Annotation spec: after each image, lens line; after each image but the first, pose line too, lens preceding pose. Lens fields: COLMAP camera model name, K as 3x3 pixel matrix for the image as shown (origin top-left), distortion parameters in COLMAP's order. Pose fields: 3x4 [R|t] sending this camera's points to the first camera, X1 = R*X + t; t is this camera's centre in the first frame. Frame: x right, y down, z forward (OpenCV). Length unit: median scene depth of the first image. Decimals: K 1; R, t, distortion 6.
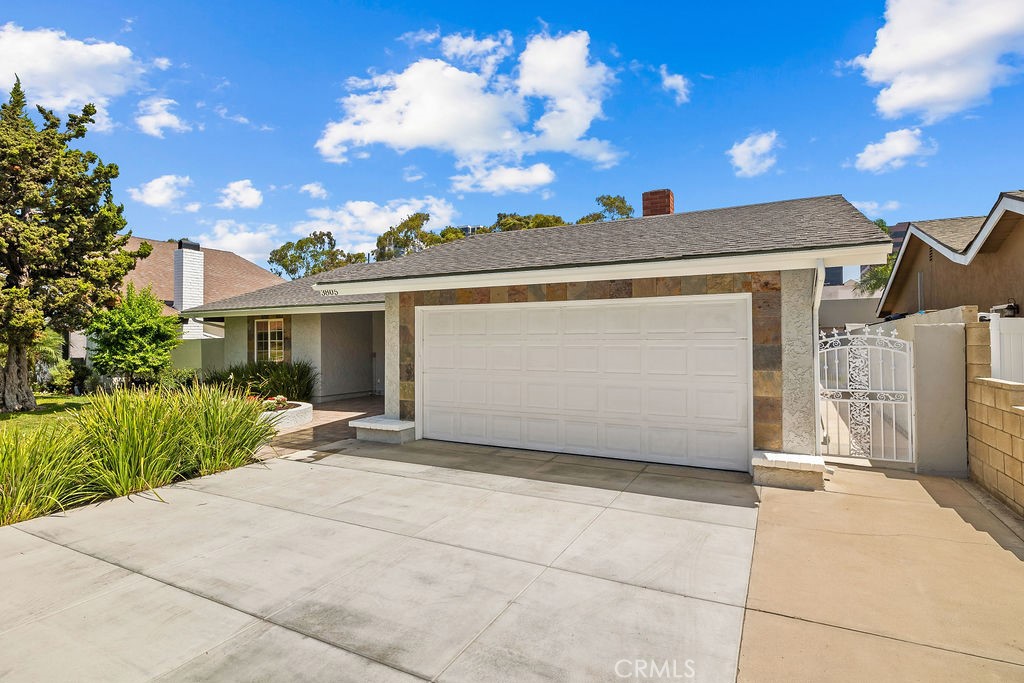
lens RADIAL K [[530.5, 0, 512.0], [0, 530.5, 341.5], [0, 0, 1]] dist [0.002317, 0.000545]
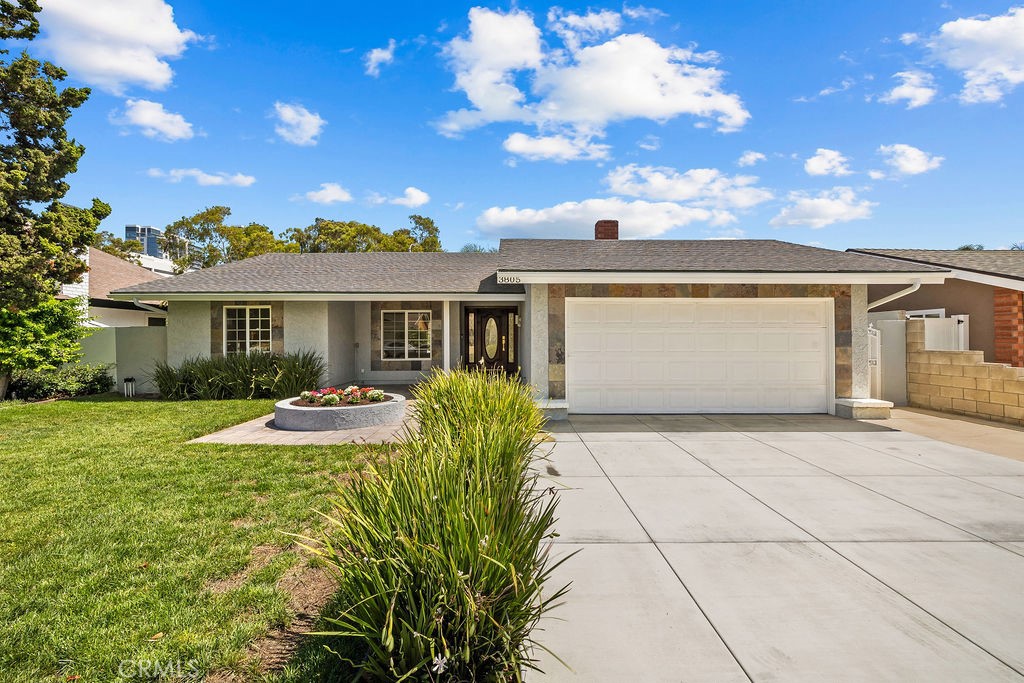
lens RADIAL K [[434.8, 0, 508.5], [0, 434.8, 338.2], [0, 0, 1]] dist [0.001712, 0.000219]
pose [[0.876993, 0.002260, 0.480497, -0.753982], [-0.001890, 0.999997, -0.001254, 0.023197], [-0.480499, 0.000191, 0.876995, 0.255458]]
